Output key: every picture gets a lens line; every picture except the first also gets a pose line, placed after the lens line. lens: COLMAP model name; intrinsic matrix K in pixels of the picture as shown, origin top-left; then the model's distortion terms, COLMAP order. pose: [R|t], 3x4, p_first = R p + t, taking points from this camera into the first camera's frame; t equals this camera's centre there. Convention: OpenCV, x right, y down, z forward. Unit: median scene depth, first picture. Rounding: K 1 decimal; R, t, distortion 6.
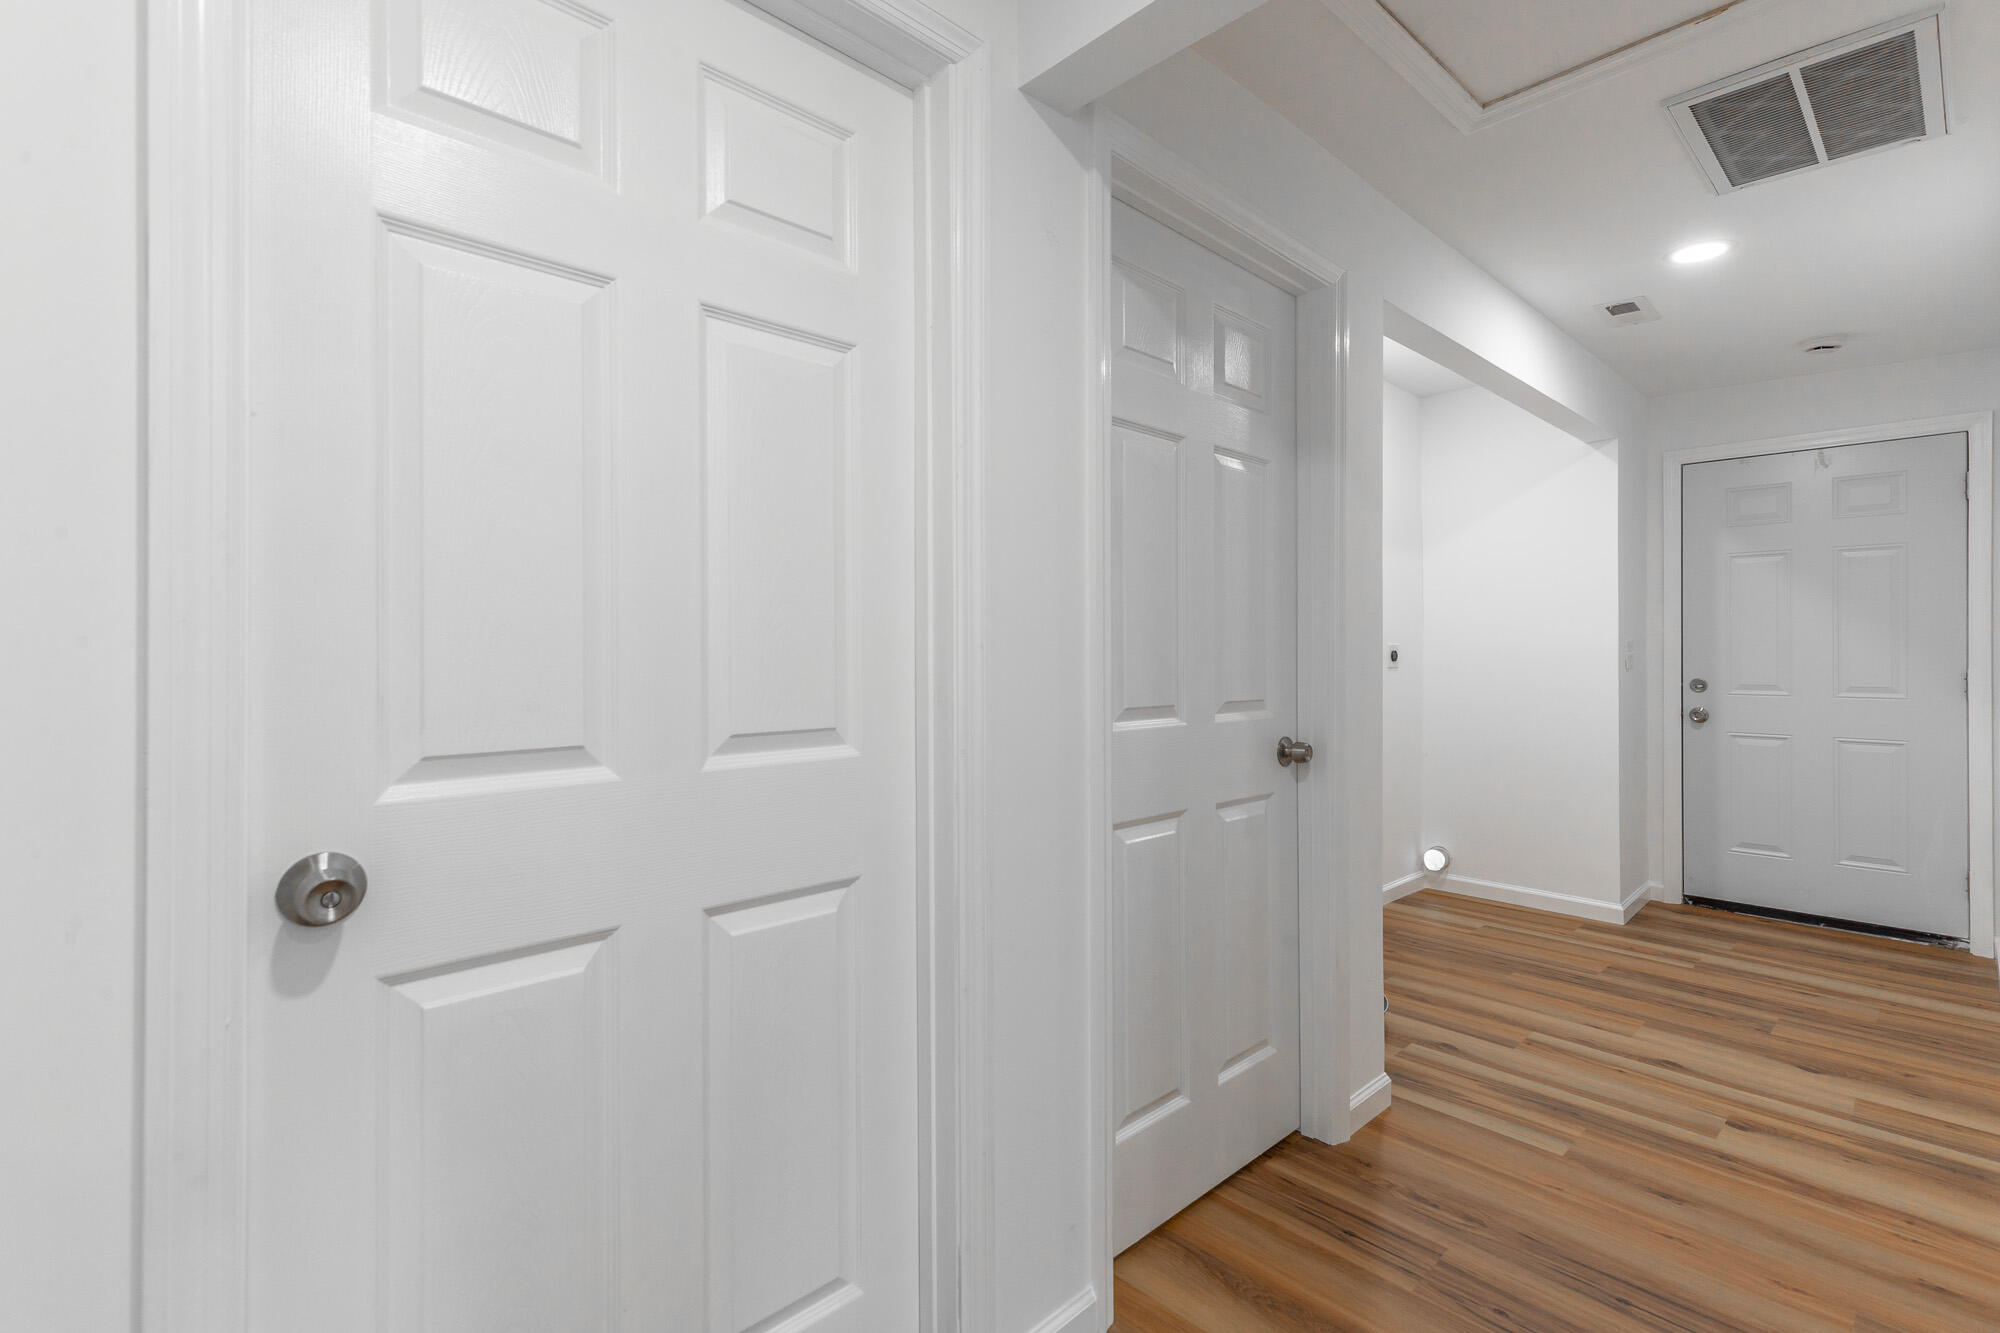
lens RADIAL K [[903.8, 0, 1000.3], [0, 903.8, 655.8], [0, 0, 1]] dist [0.009292, 0.000011]
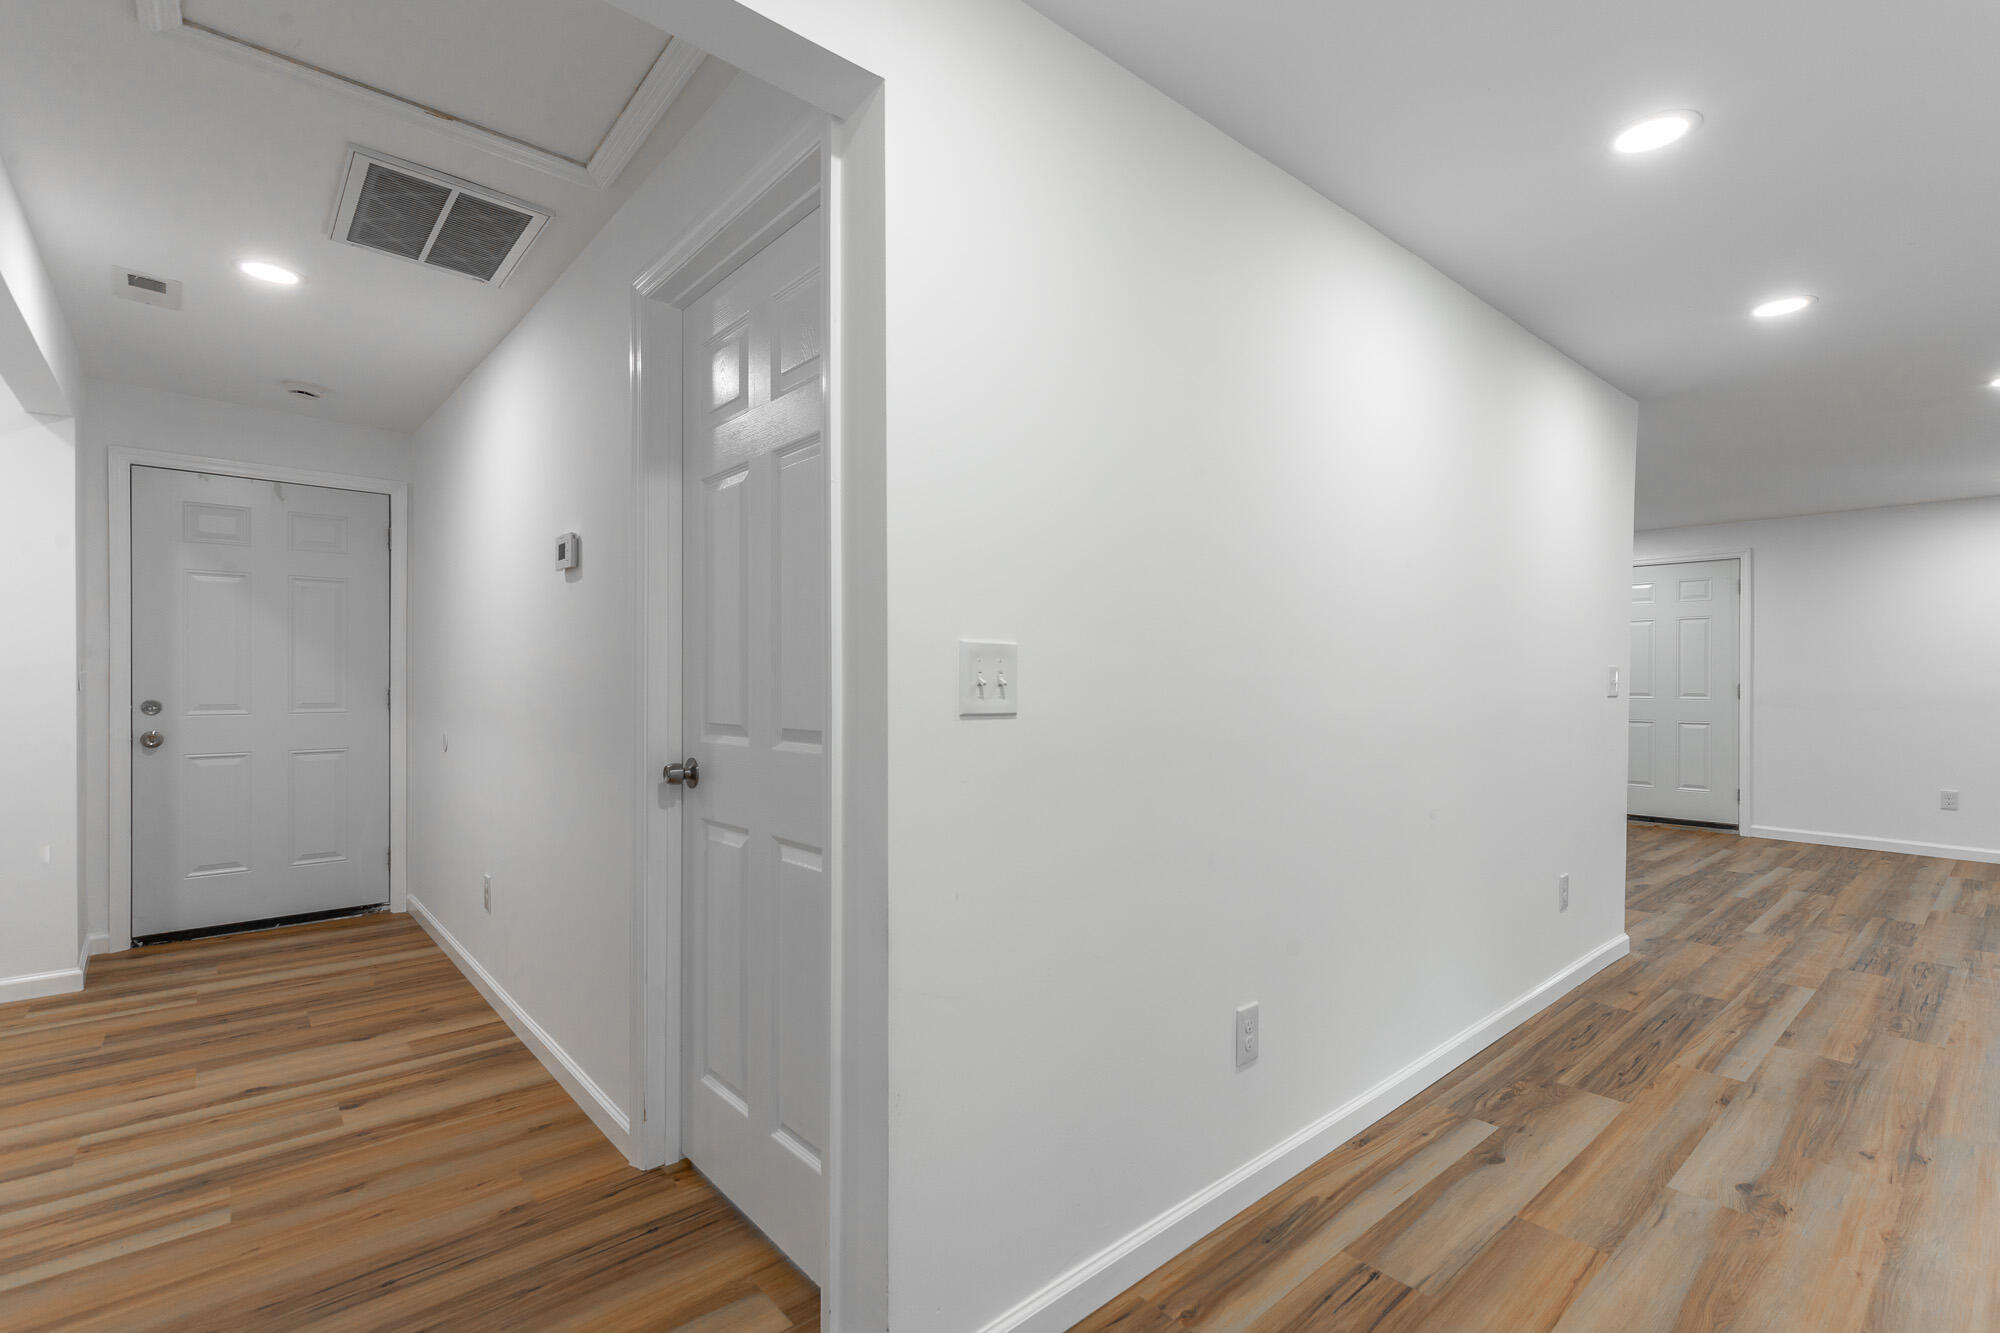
lens RADIAL K [[912.8, 0, 1005.9], [0, 912.8, 687.2], [0, 0, 1]] dist [0.009004, -0.000506]
pose [[0.038886, -0.013079, 0.999158, -0.211634], [0.000245, 0.999914, 0.013080, 0.000230], [-0.999244, -0.000264, 0.038886, 0.146282]]
